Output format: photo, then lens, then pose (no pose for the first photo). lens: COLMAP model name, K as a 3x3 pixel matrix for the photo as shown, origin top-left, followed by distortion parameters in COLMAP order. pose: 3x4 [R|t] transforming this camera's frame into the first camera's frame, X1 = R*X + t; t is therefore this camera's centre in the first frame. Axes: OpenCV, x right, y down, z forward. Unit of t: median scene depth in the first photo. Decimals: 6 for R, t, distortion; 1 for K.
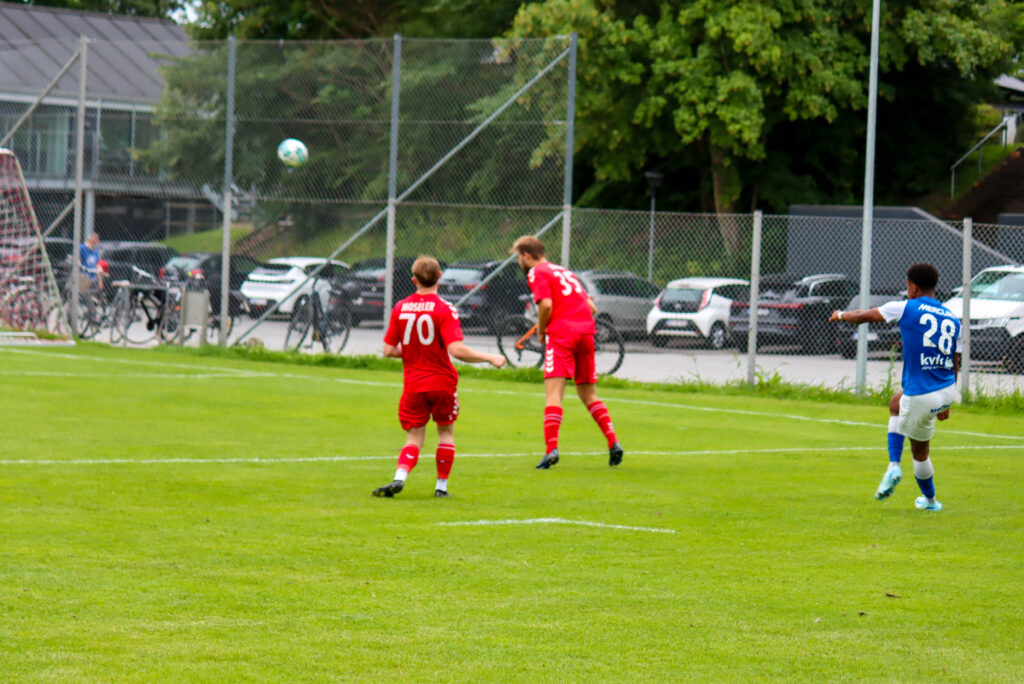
lens RADIAL K [[3640.7, 0, 512.0], [0, 3640.7, 342.0], [0, 0, 1]] dist [0.169431, -6.579706]
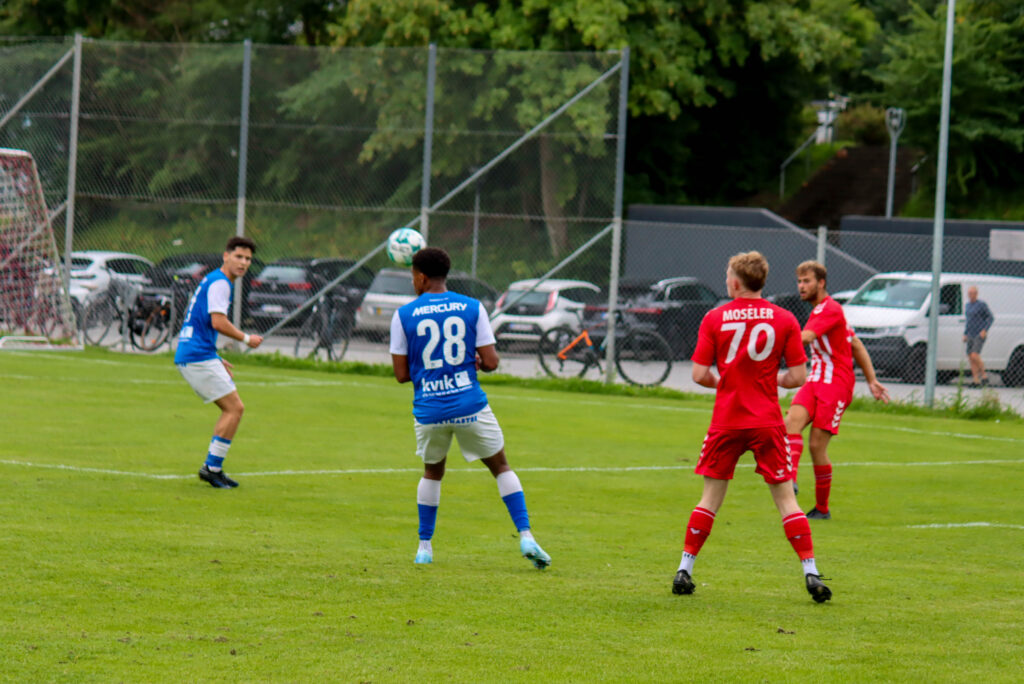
lens RADIAL K [[4162.5, 0, 512.0], [0, 4162.5, 342.0], [0, 0, 1]] dist [-0.121852, 3.007317]
pose [[0.992269, 0.009621, 0.123733, -0.091338], [-0.009843, 0.999951, 0.001185, -0.002409], [-0.123715, -0.002393, 0.992315, -0.083776]]
